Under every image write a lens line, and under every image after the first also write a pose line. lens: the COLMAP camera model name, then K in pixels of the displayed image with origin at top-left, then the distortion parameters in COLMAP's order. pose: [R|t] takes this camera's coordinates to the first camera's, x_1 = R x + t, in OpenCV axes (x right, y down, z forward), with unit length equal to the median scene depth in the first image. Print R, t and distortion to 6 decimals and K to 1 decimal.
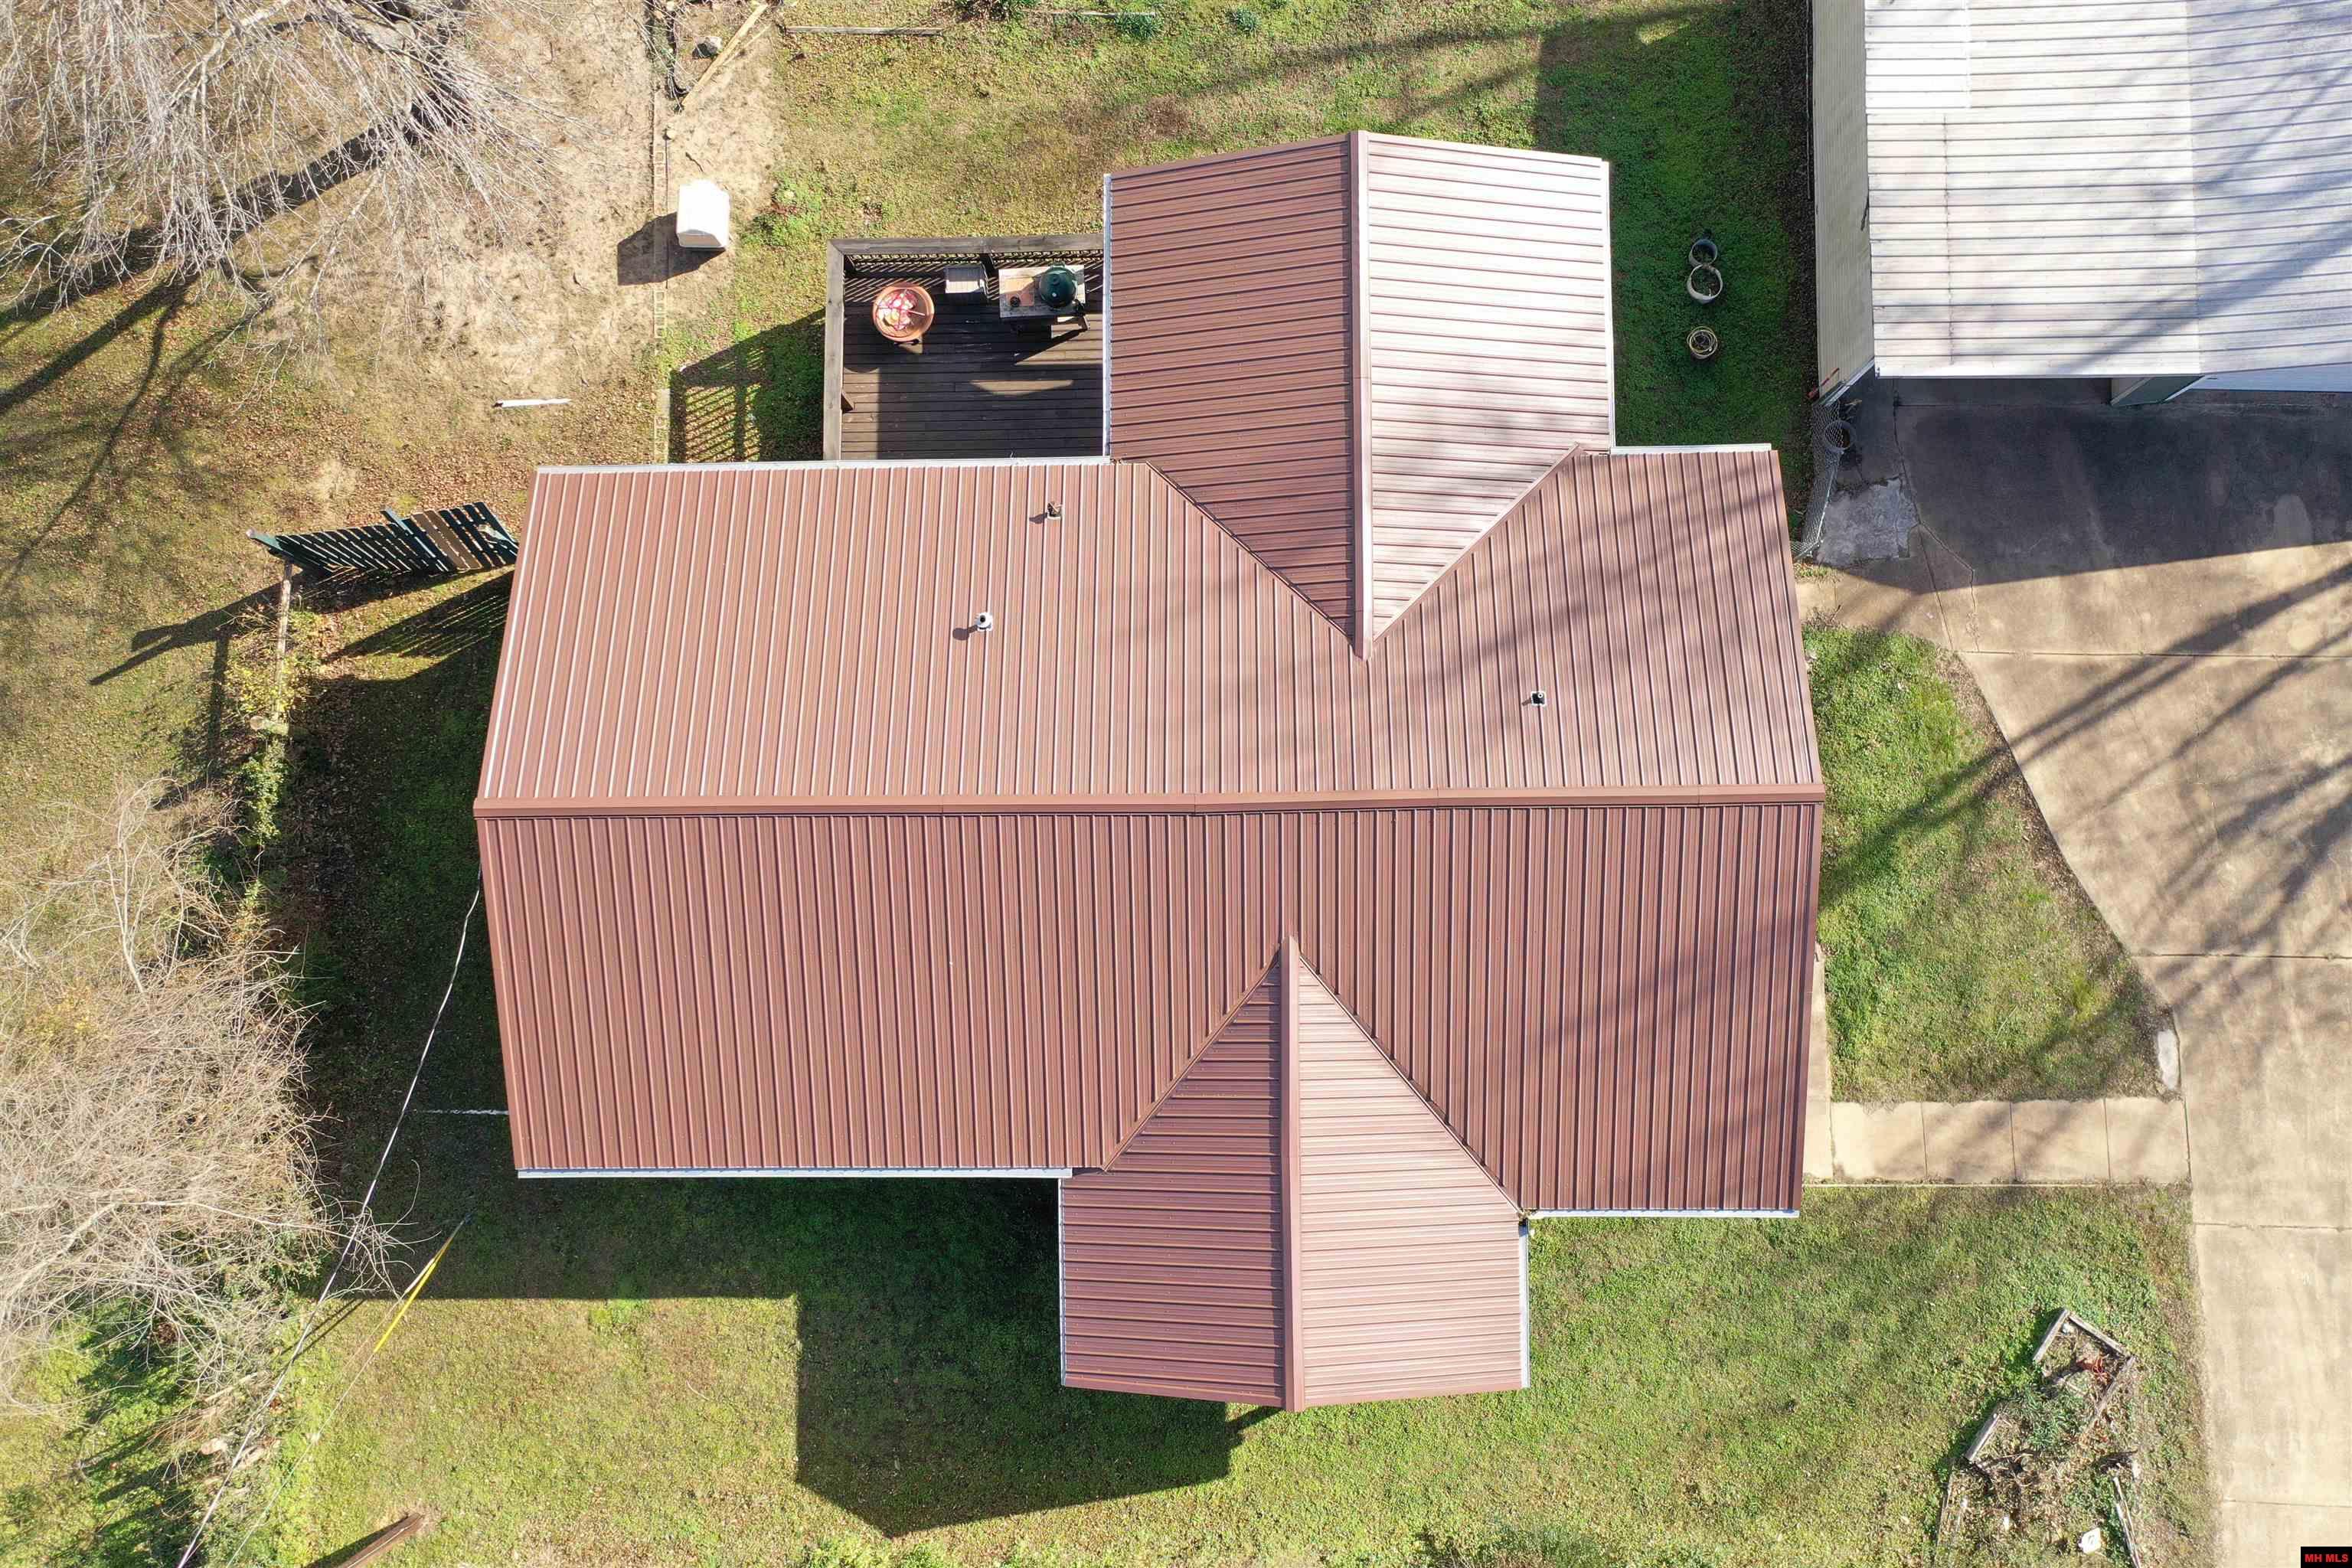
lens RADIAL K [[1859.2, 0, 1183.2], [0, 1859.2, 849.5], [0, 0, 1]] dist [-0.001257, -0.001552]
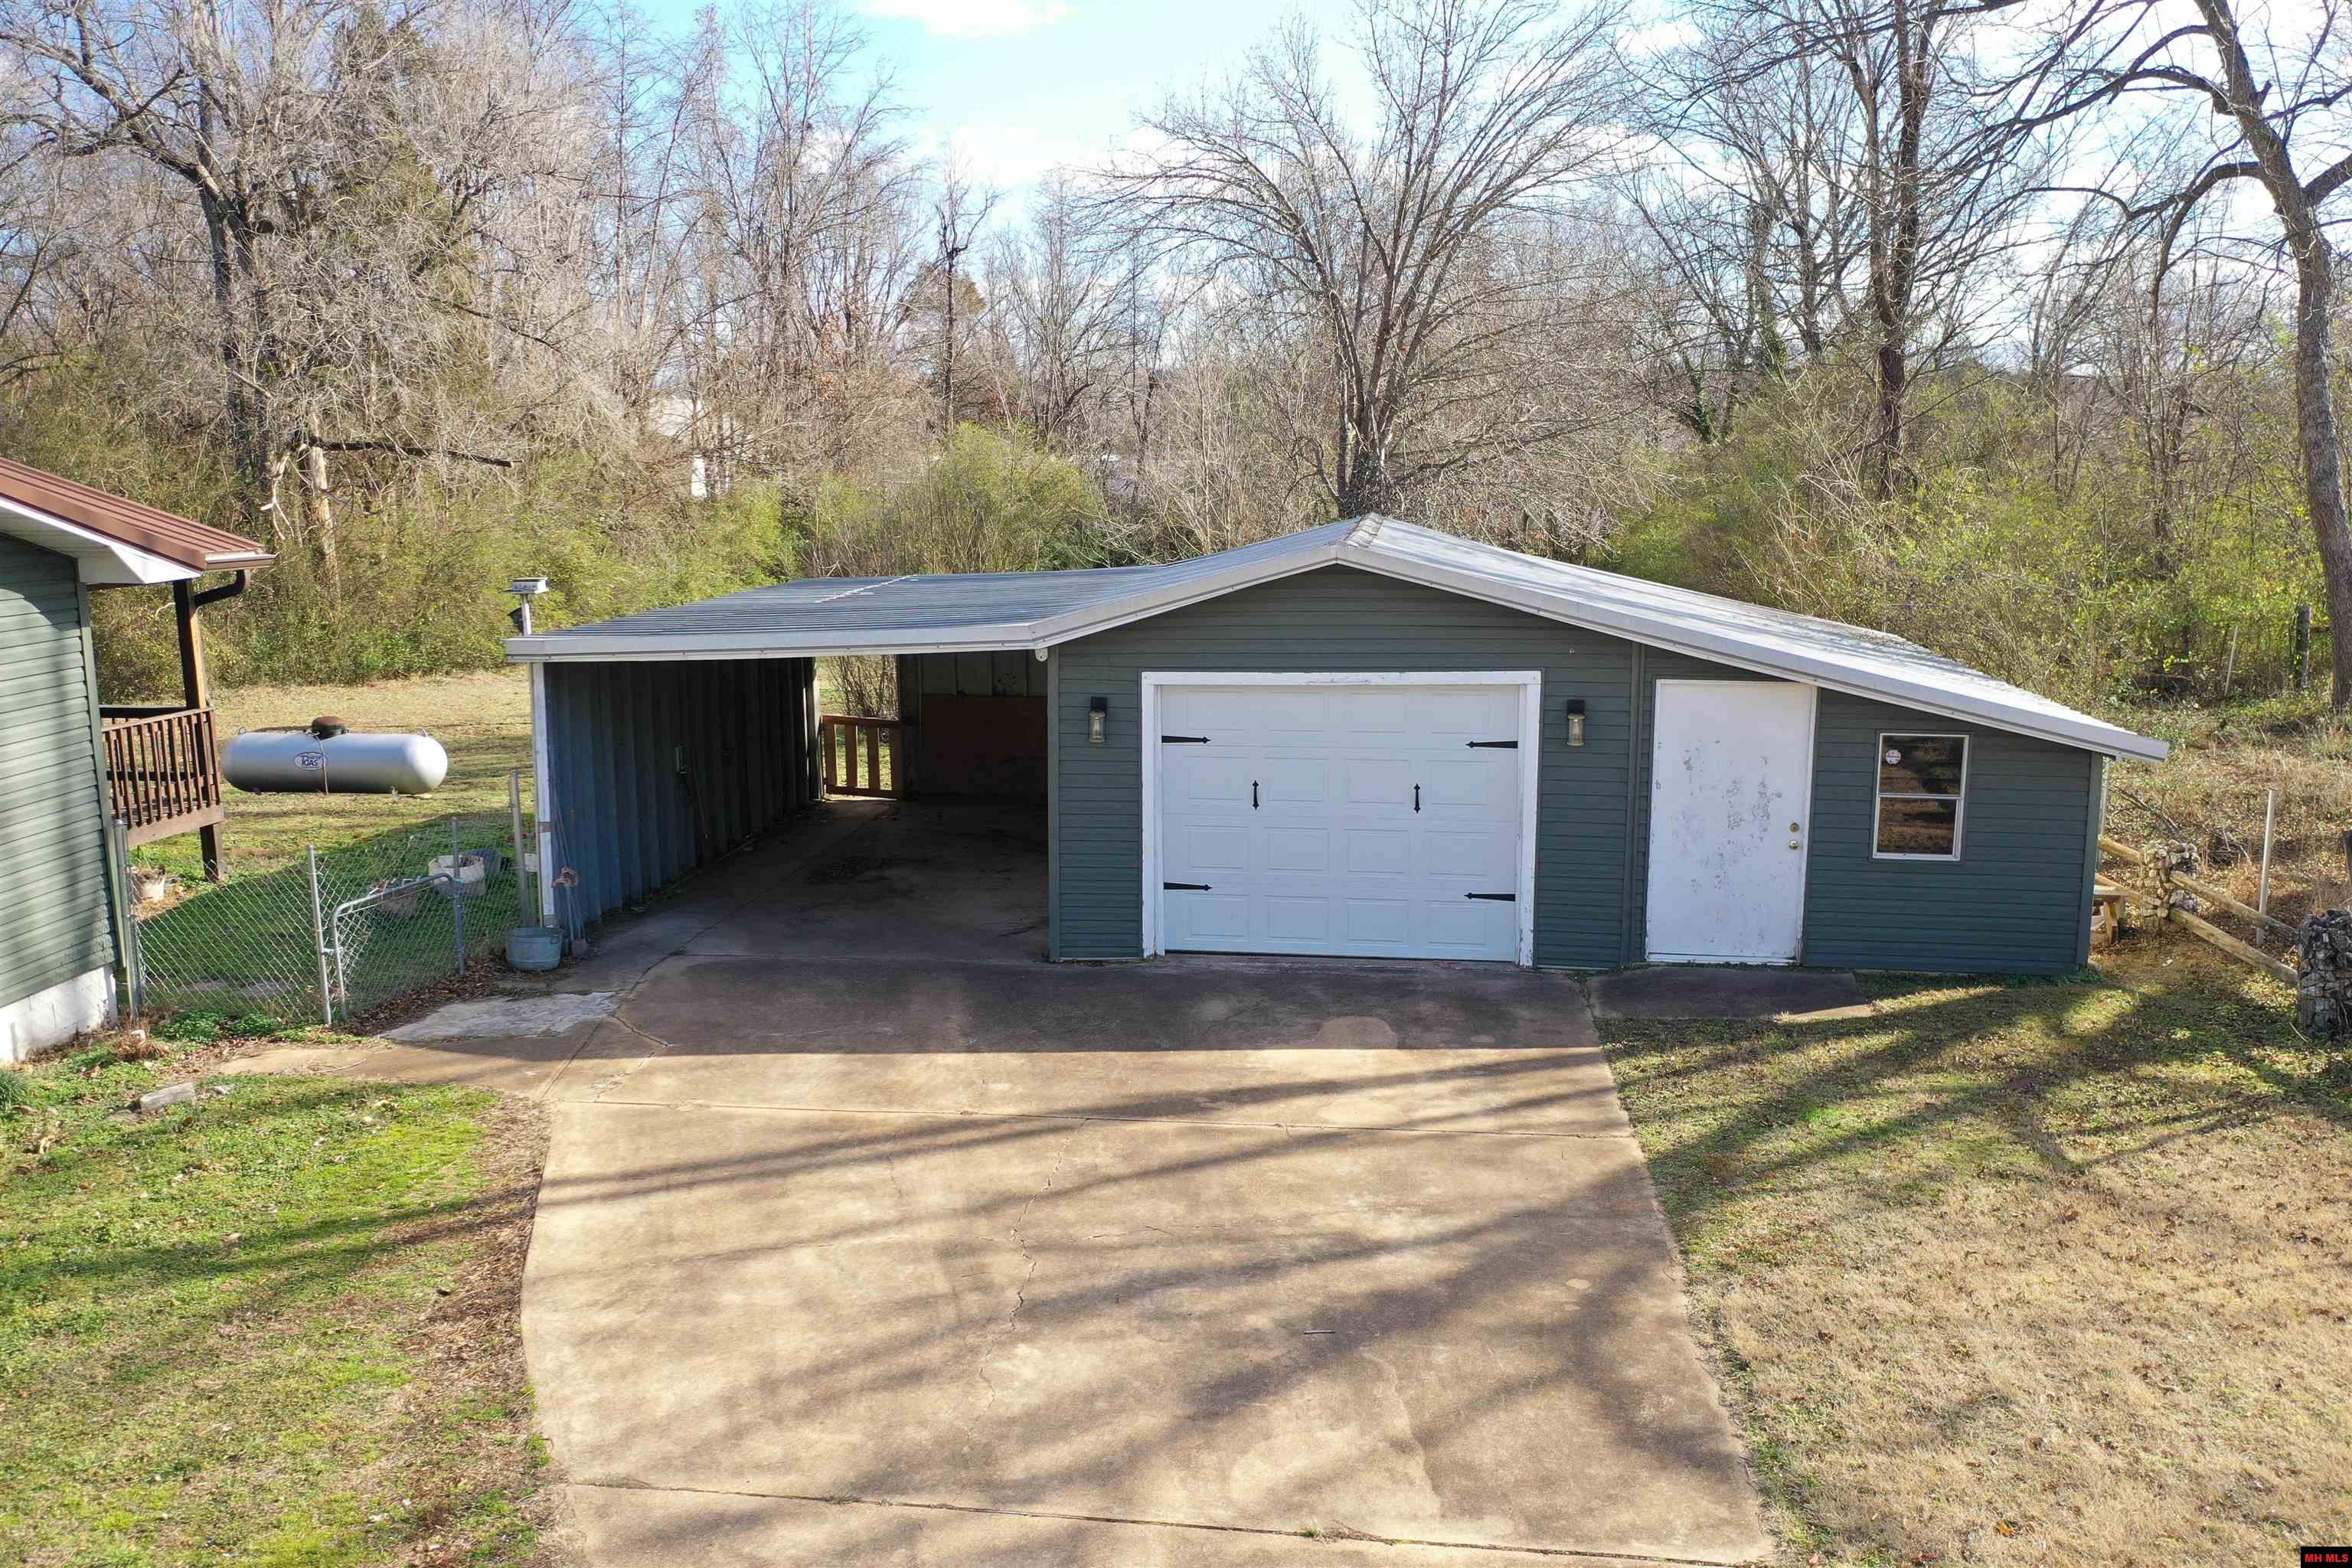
lens RADIAL K [[1859.2, 0, 1176.7], [0, 1859.2, 790.1], [0, 0, 1]] dist [-0.001257, -0.001552]
pose [[0.992006, 0.060918, -0.110512, 0.606624], [-0.123161, 0.276690, -0.953034, 0.256867], [-0.027480, 0.959026, 0.281981, 0.822744]]
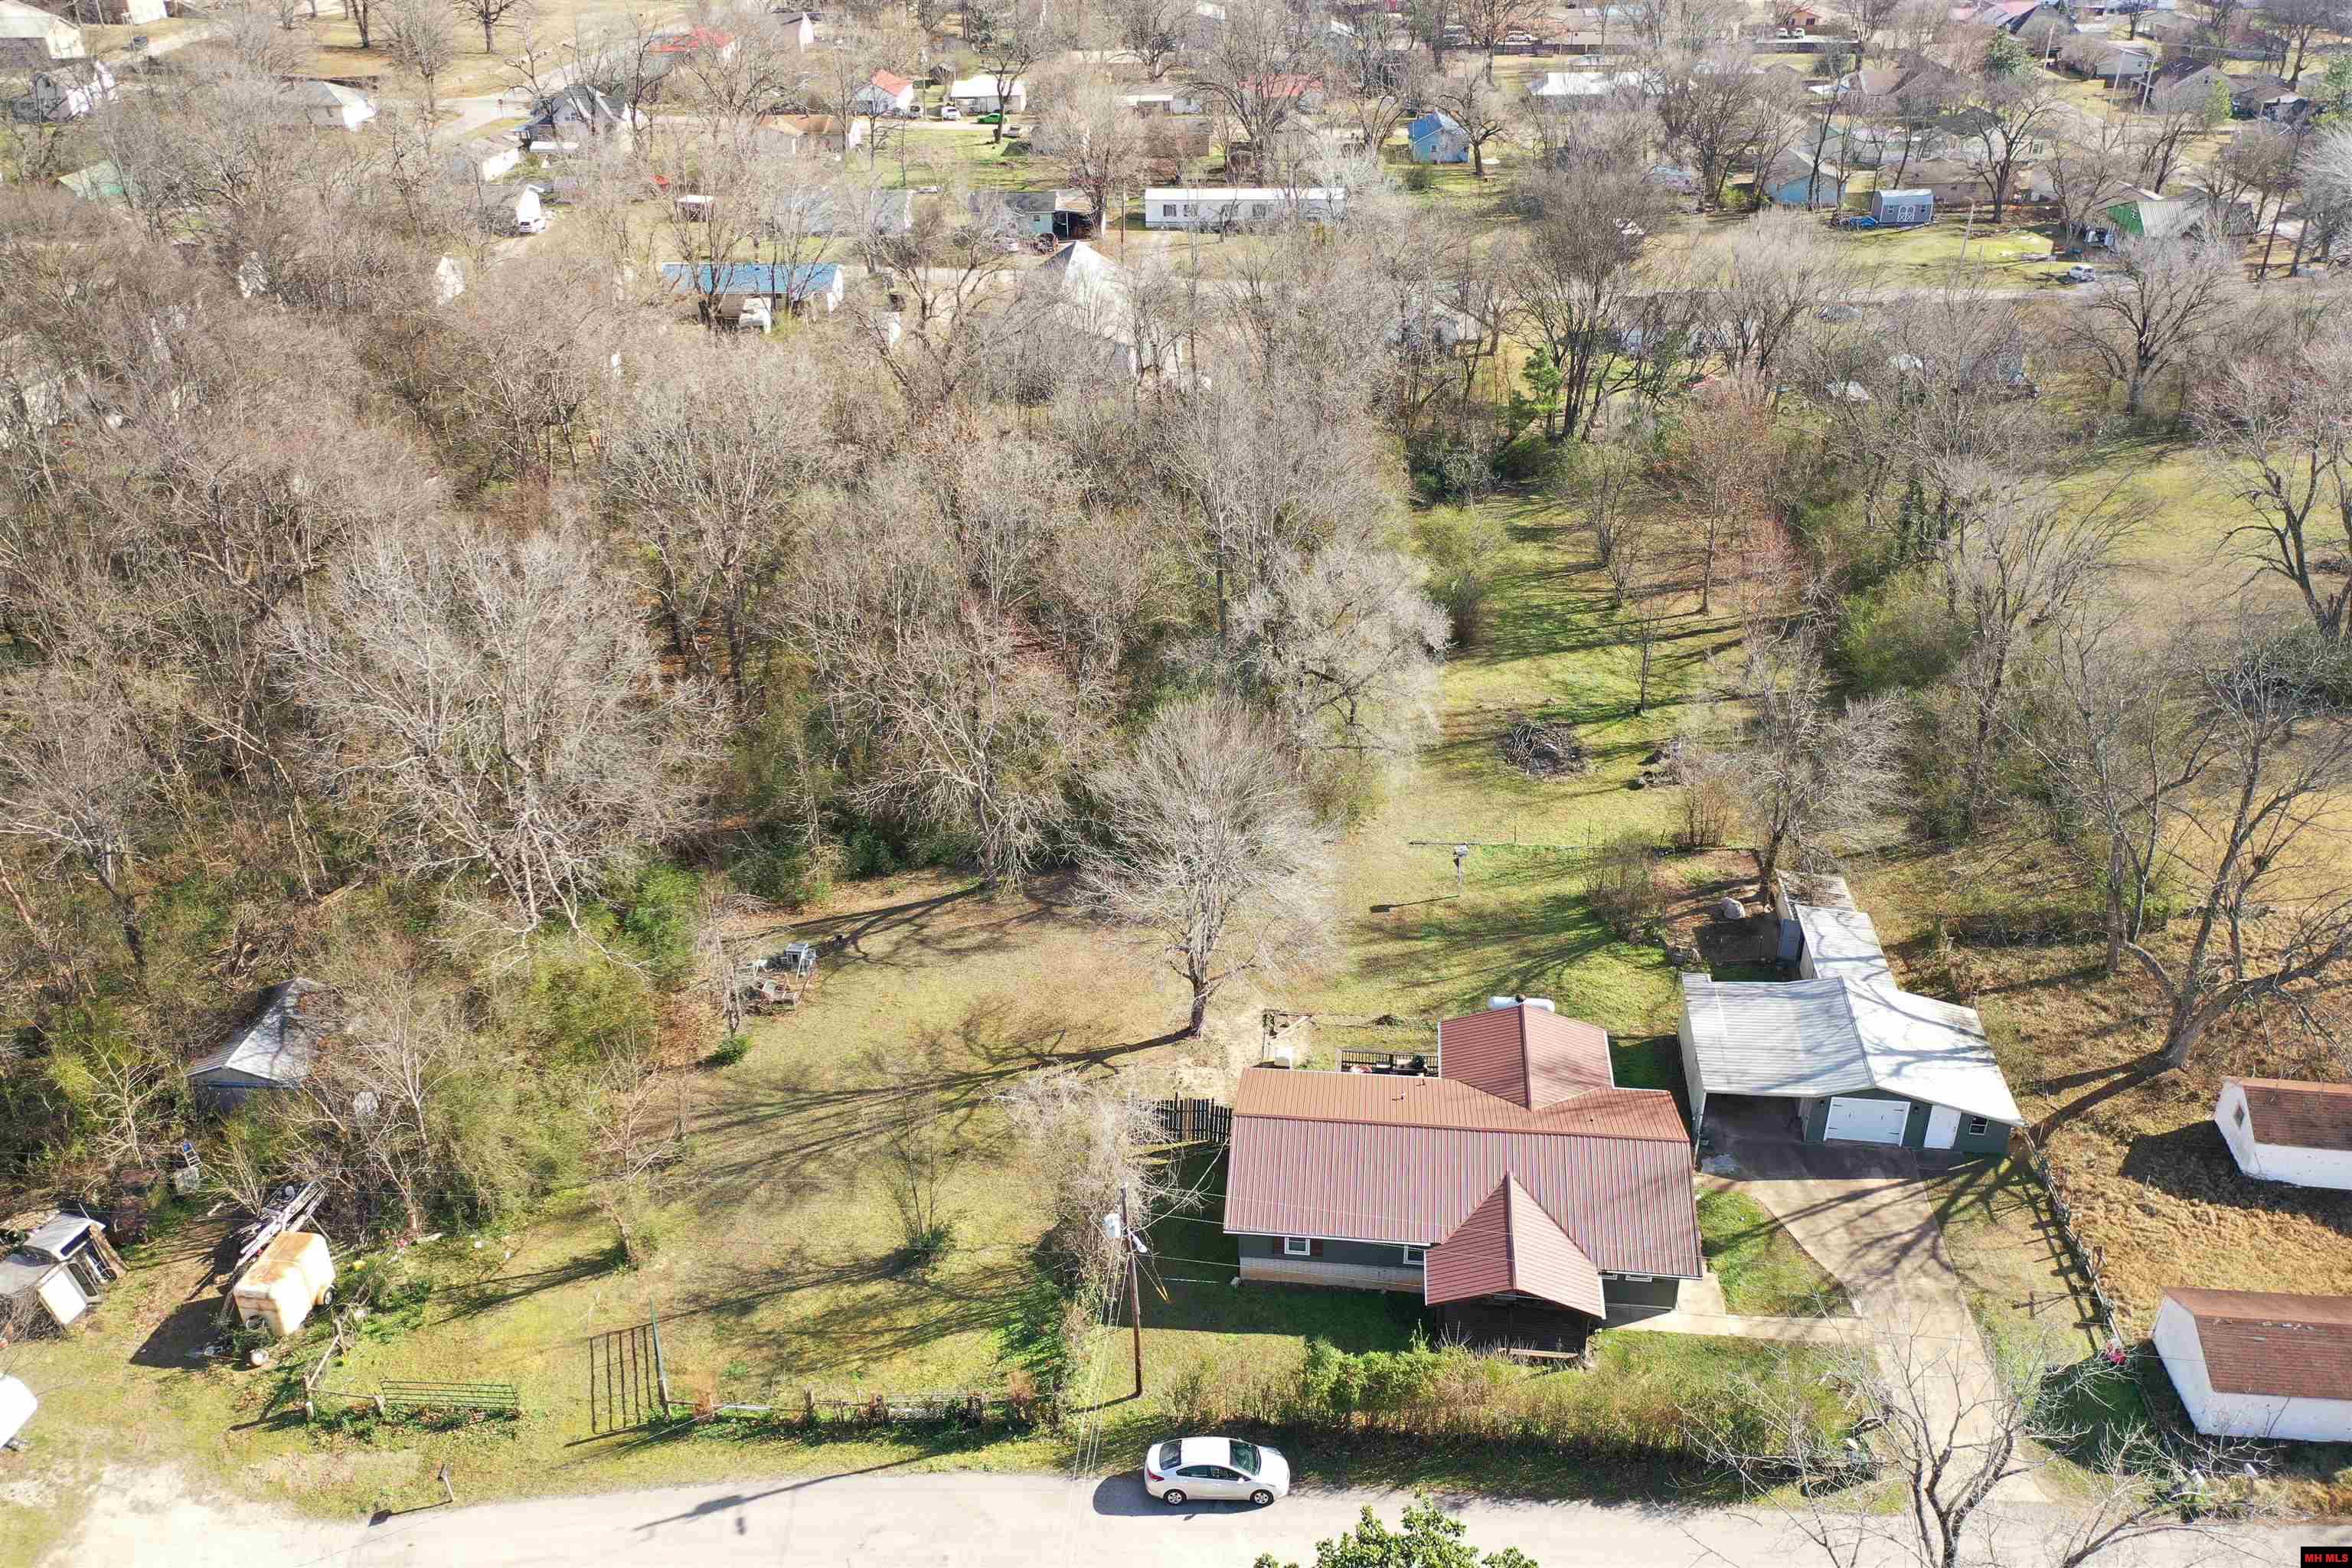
lens RADIAL K [[1859.2, 0, 1184.1], [0, 1859.2, 786.3], [0, 0, 1]] dist [-0.001257, -0.001552]
pose [[0.993183, 0.079378, -0.085368, -0.213901], [-0.115181, 0.555568, -0.823455, 1.866020], [-0.017936, 0.827673, 0.560923, -0.962144]]
